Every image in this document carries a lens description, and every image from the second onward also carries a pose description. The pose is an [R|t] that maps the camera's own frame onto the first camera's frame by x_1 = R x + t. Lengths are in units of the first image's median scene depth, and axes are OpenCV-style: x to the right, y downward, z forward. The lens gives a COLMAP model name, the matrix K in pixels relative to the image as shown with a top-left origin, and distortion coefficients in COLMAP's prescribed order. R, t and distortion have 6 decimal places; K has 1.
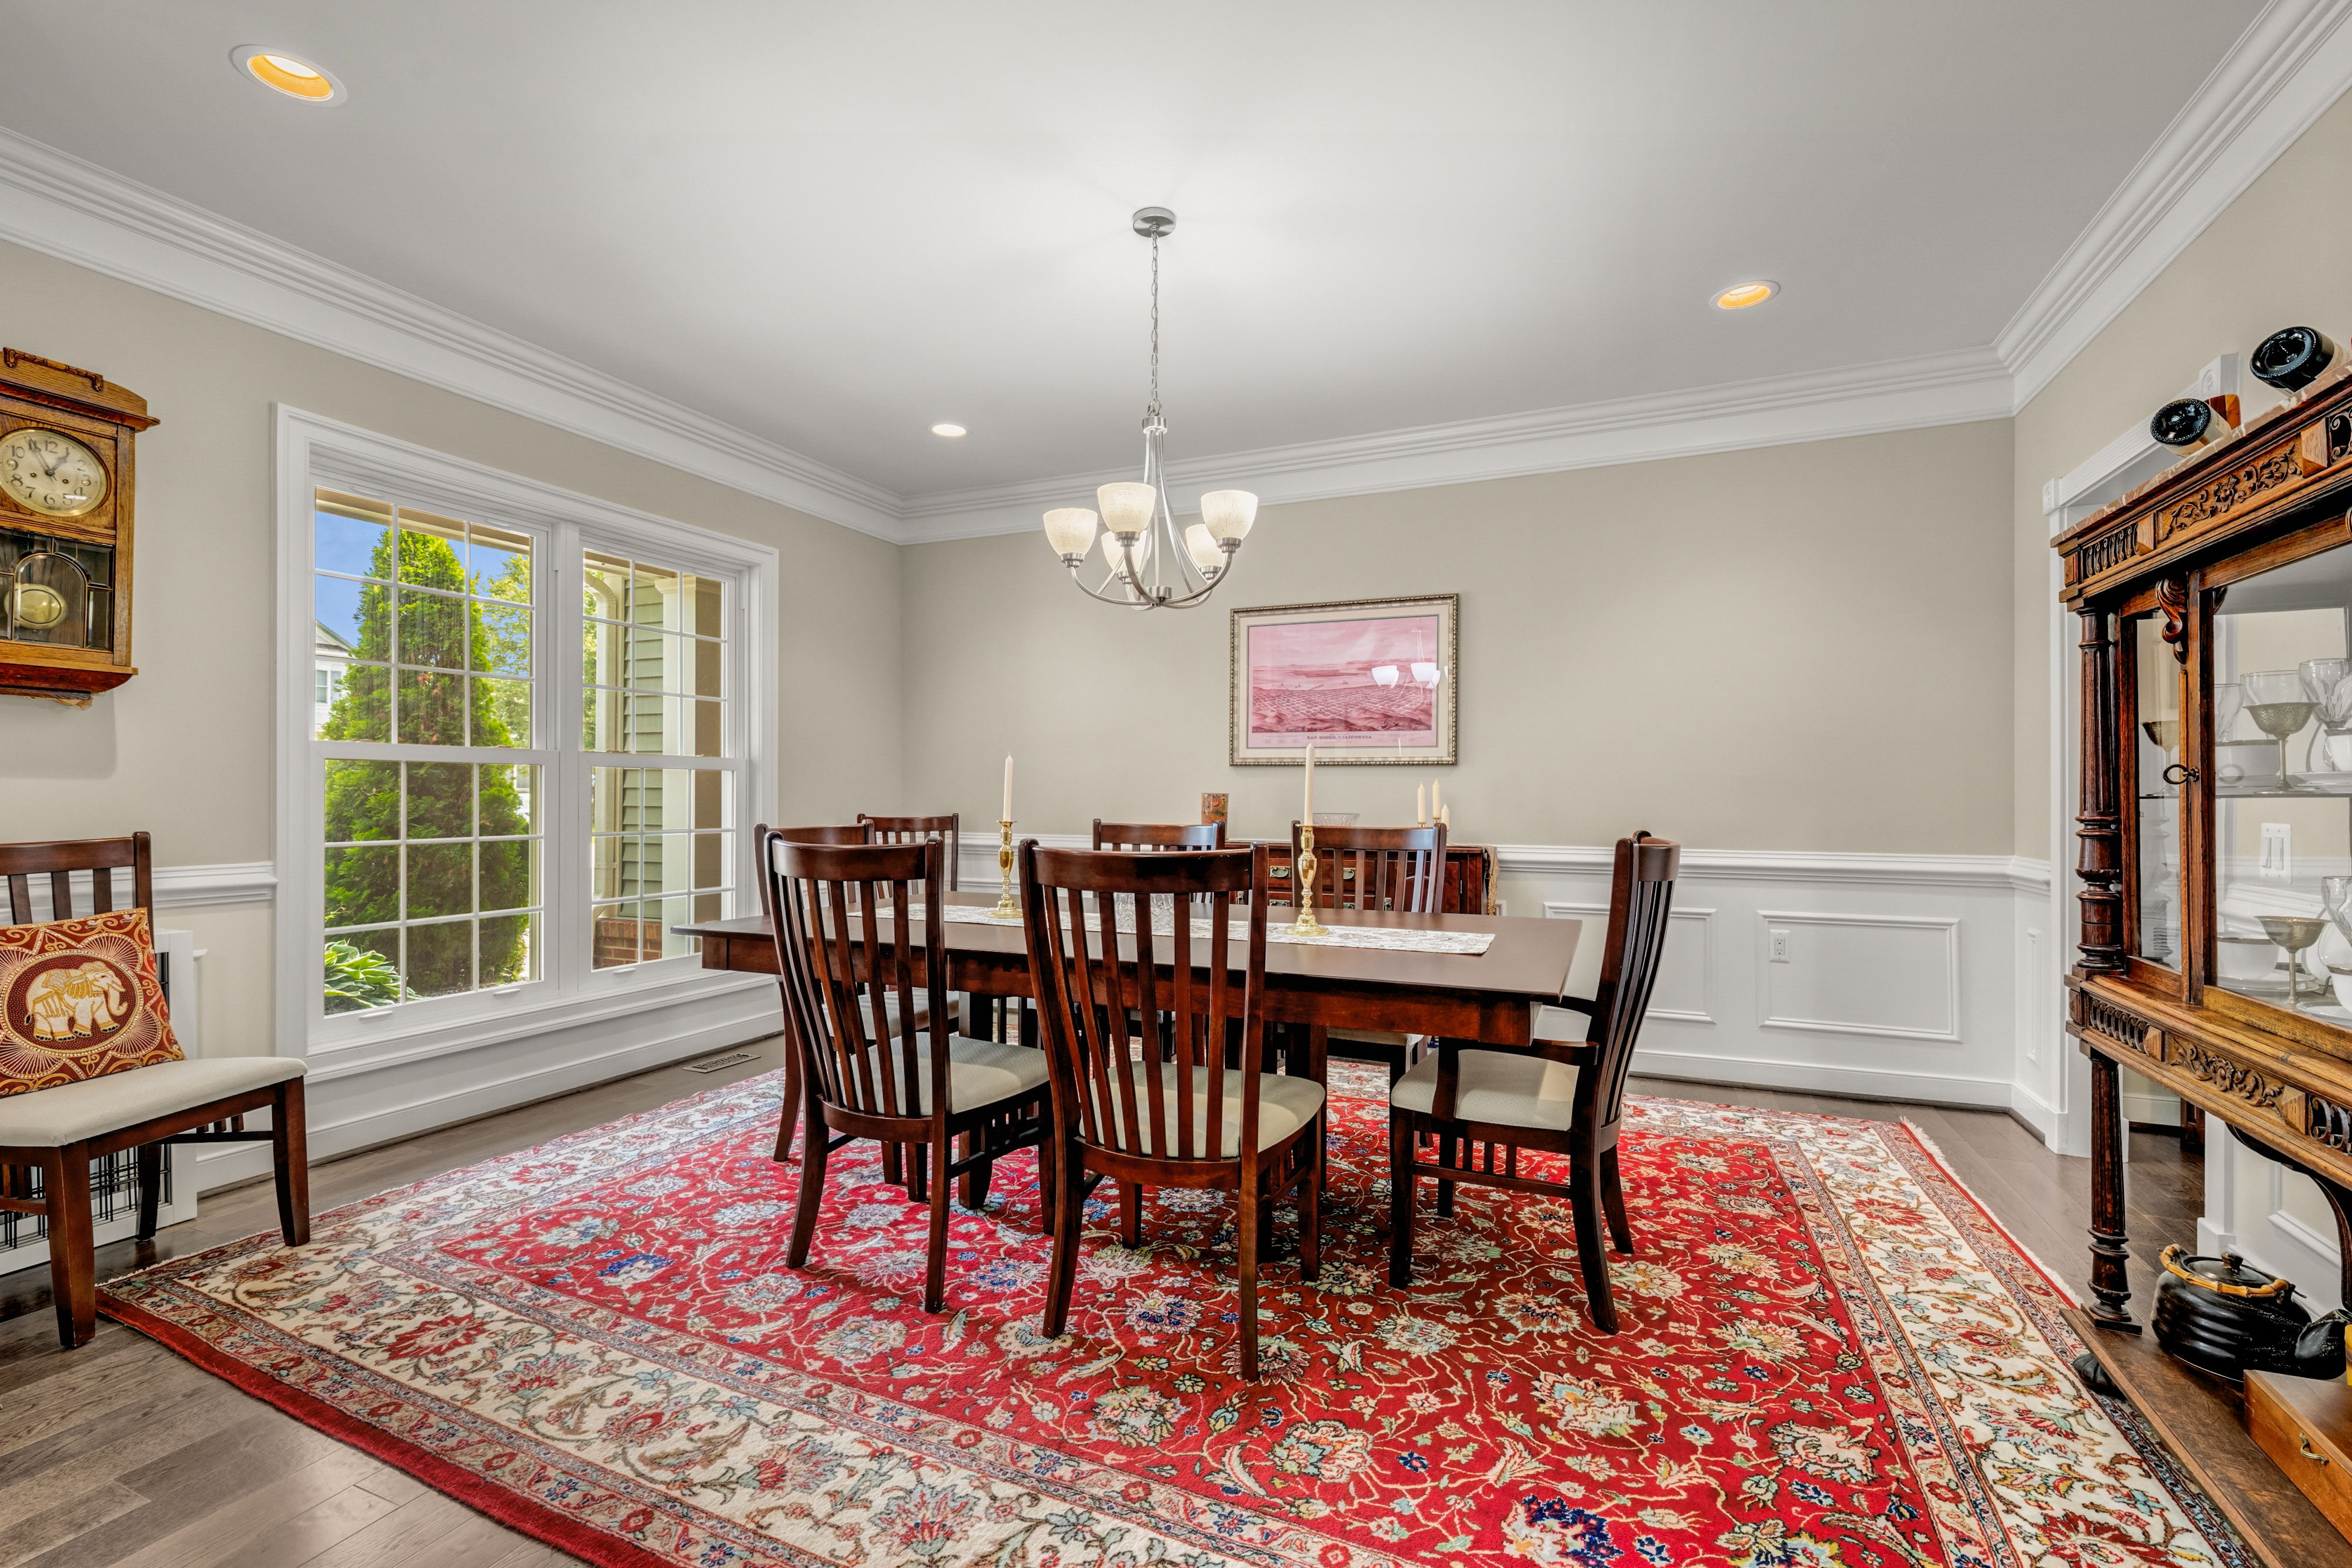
lens RADIAL K [[1044.3, 0, 1176.0], [0, 1044.3, 784.0], [0, 0, 1]] dist [-0.001529, -0.000744]
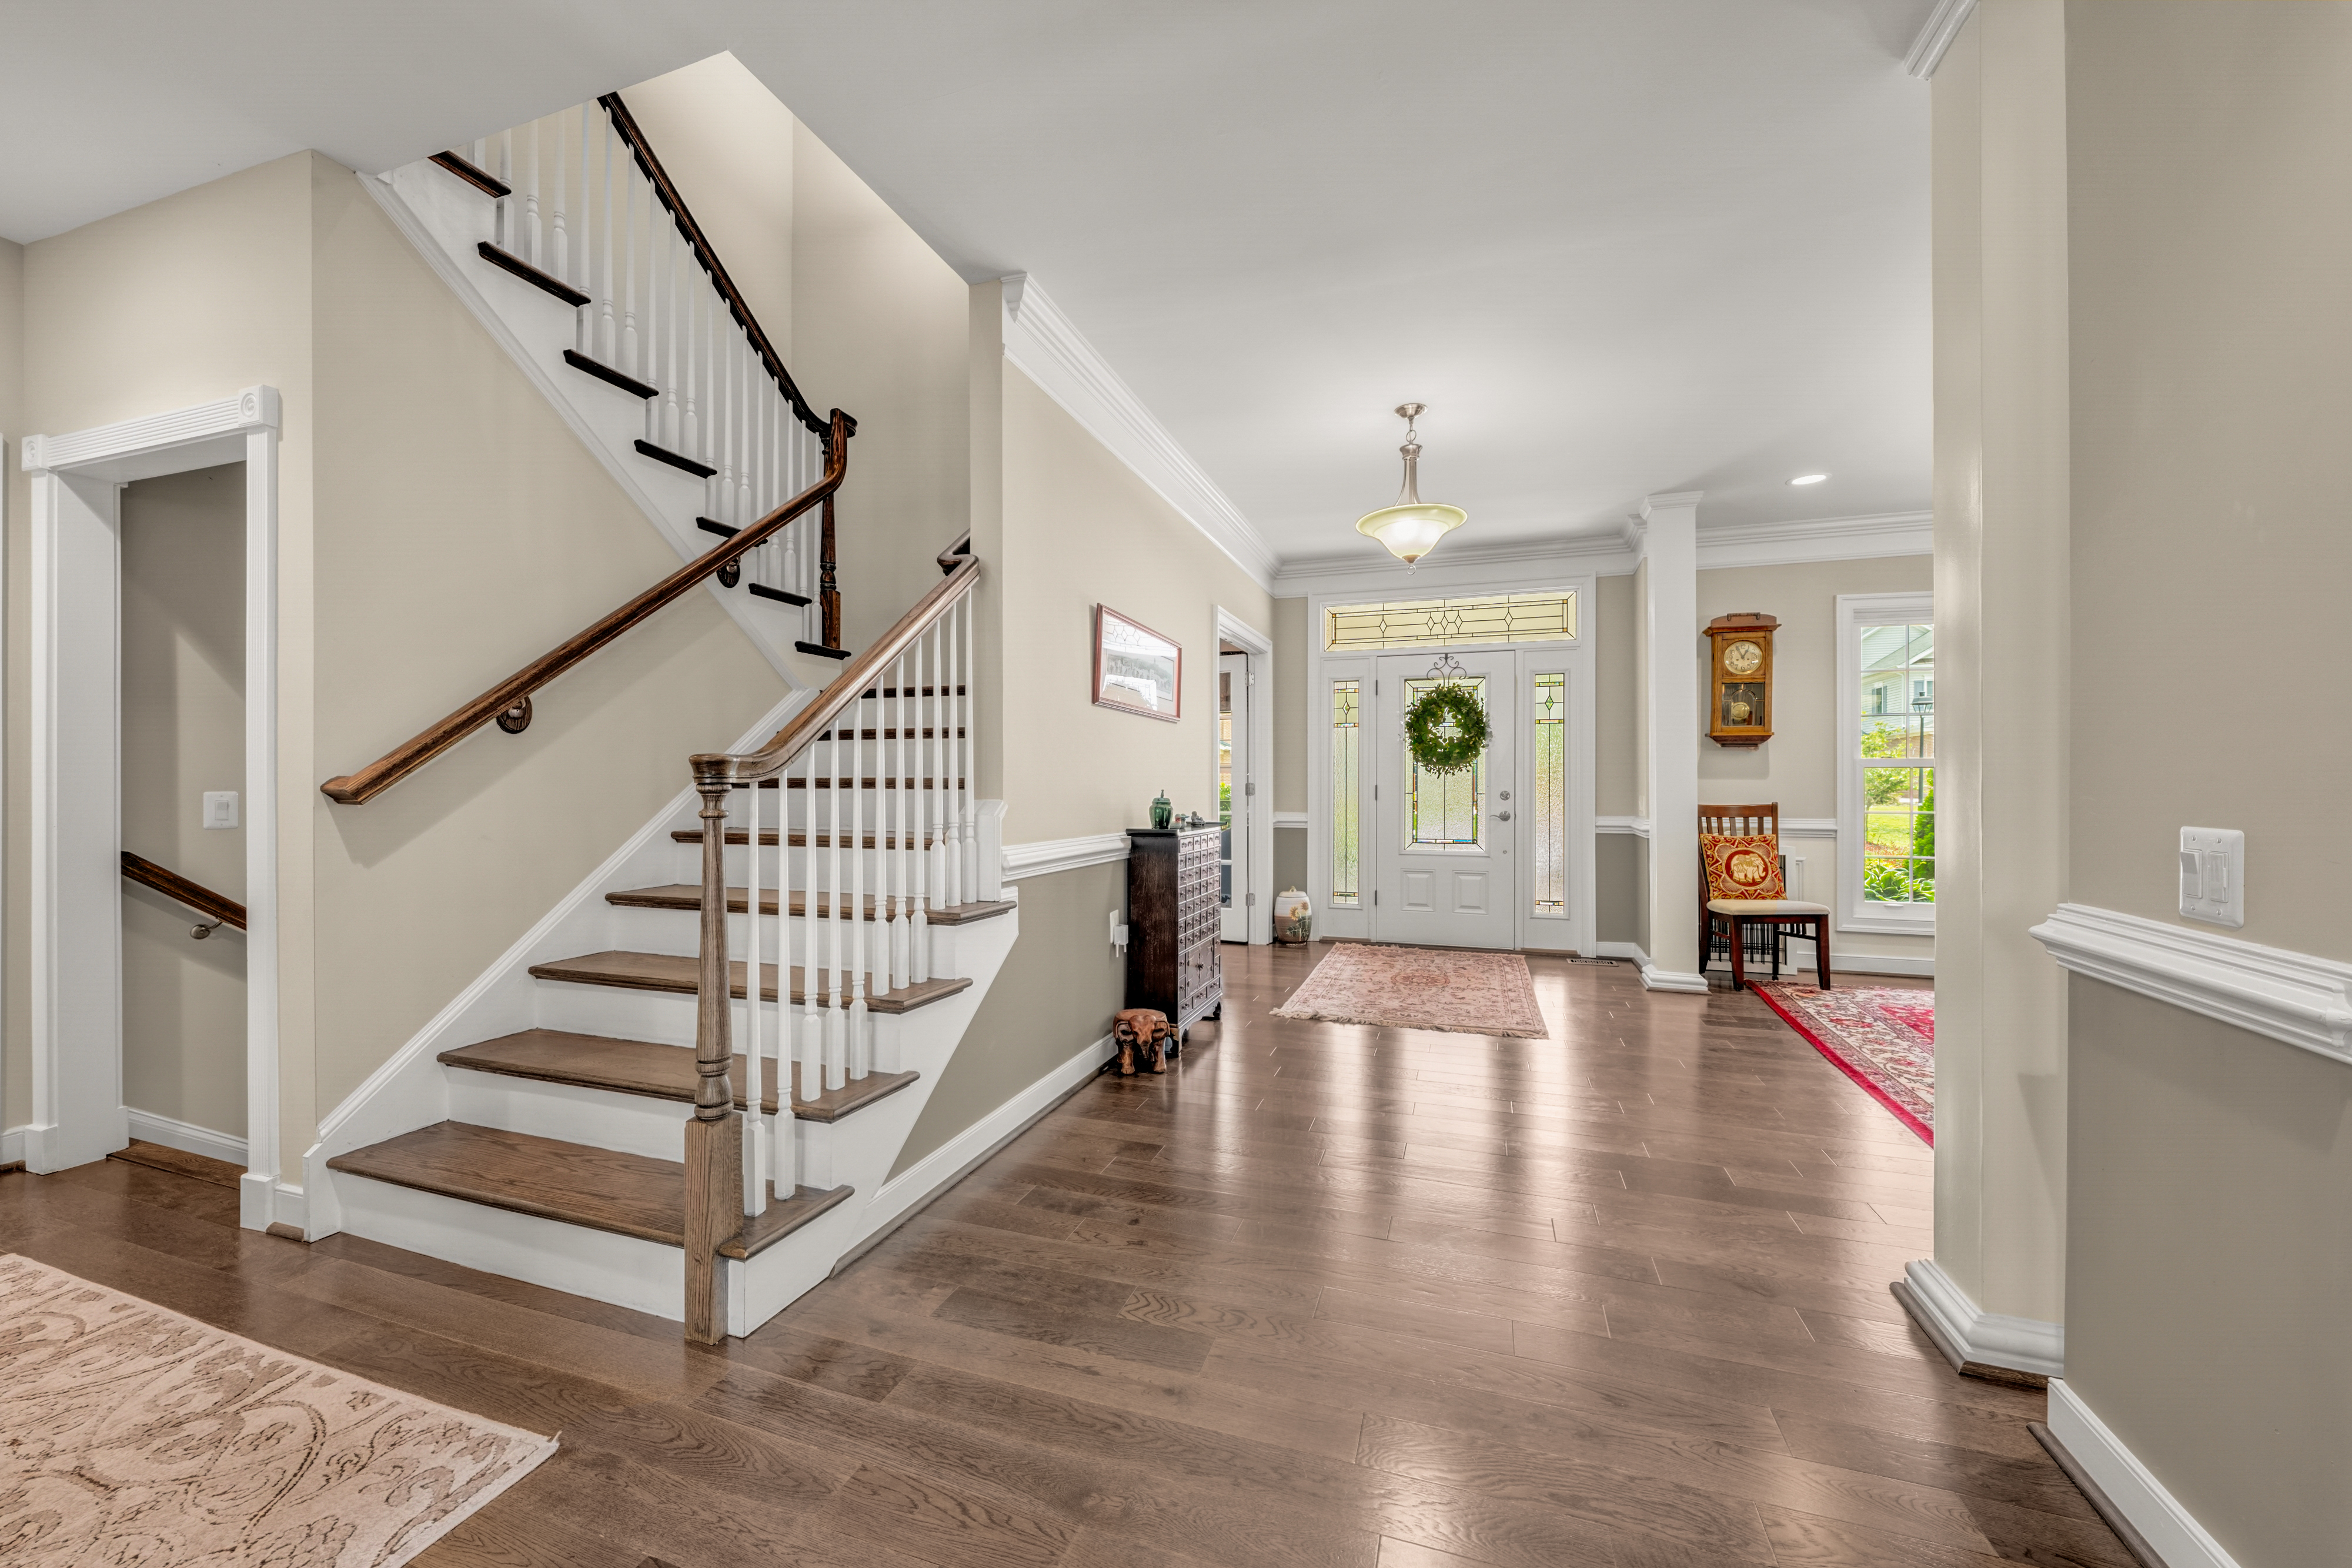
lens RADIAL K [[932.9, 0, 1165.4], [0, 932.9, 765.6], [0, 0, 1]] dist [-0.000553, -0.000111]
pose [[0.102224, -0.009339, -0.994718, 1.253670], [0.000633, 0.999956, -0.009323, -0.023825], [0.994761, 0.000323, 0.102225, -0.758197]]
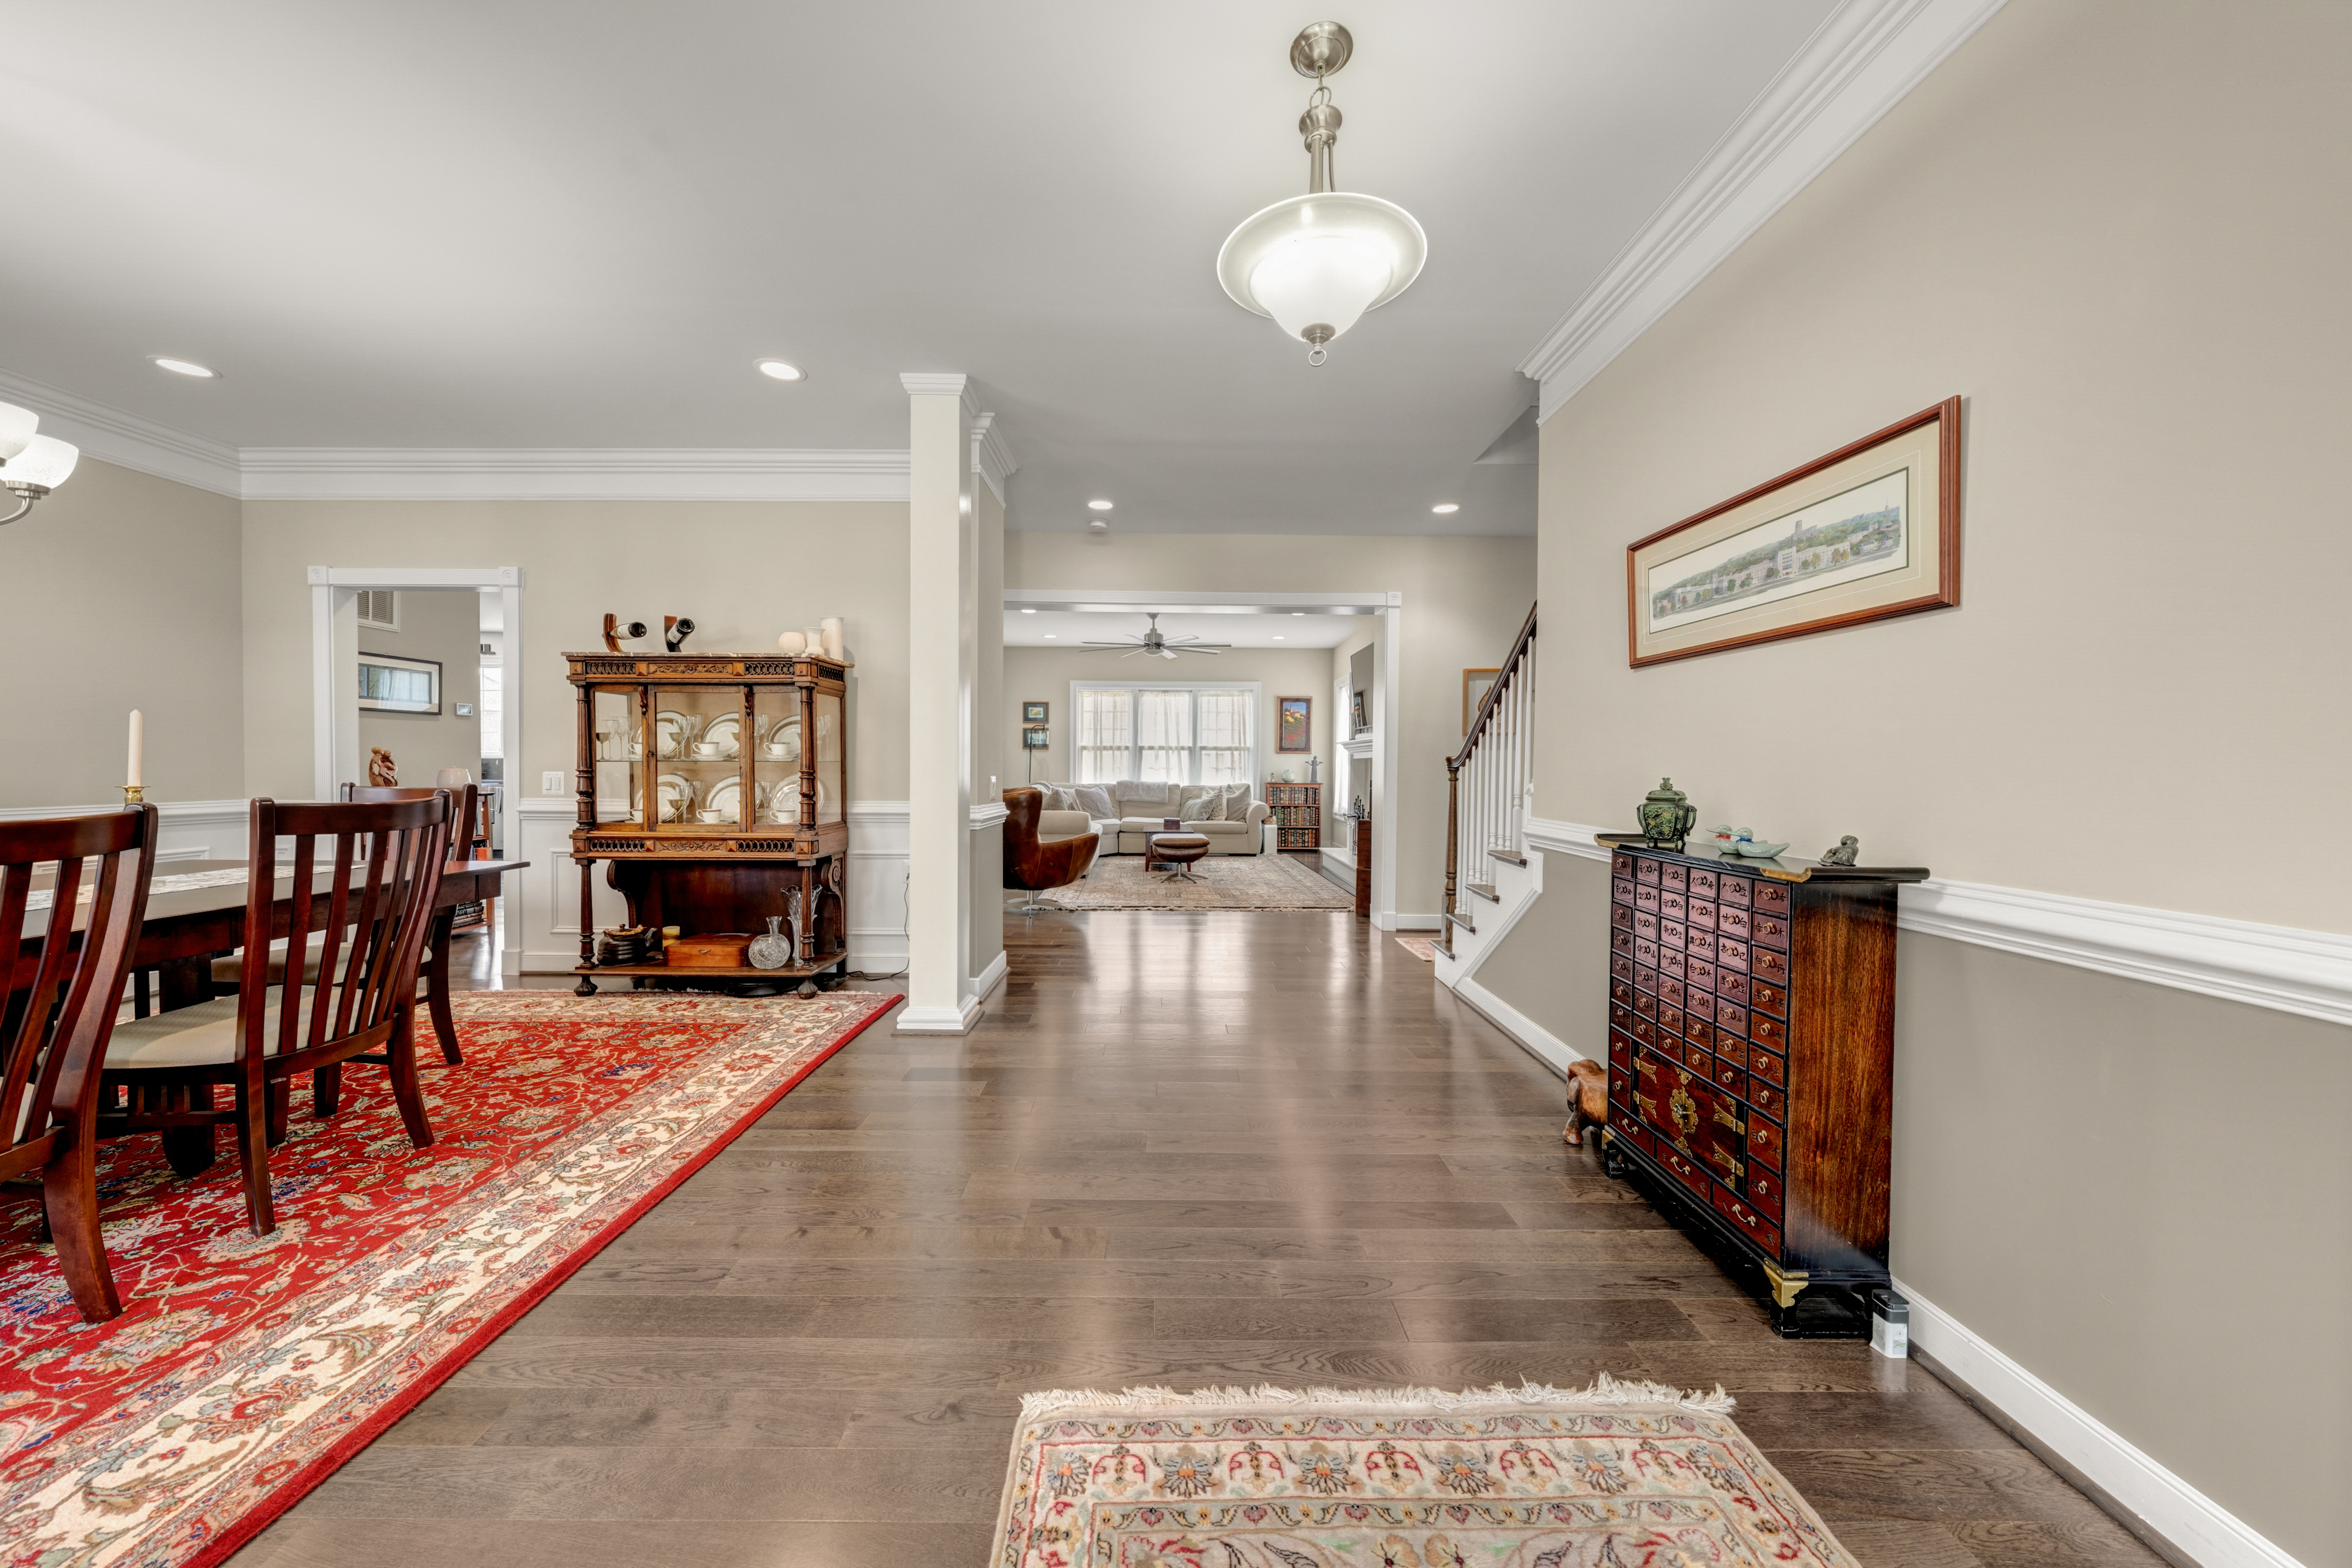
lens RADIAL K [[780.5, 0, 1173.7], [0, 780.5, 772.7], [0, 0, 1]] dist [-0.000982, -0.000095]
pose [[-0.415343, -0.014567, 0.909548, -1.371938], [-0.013878, 0.999857, 0.009675, 0.002303], [-0.909559, -0.008604, -0.415486, 0.478451]]
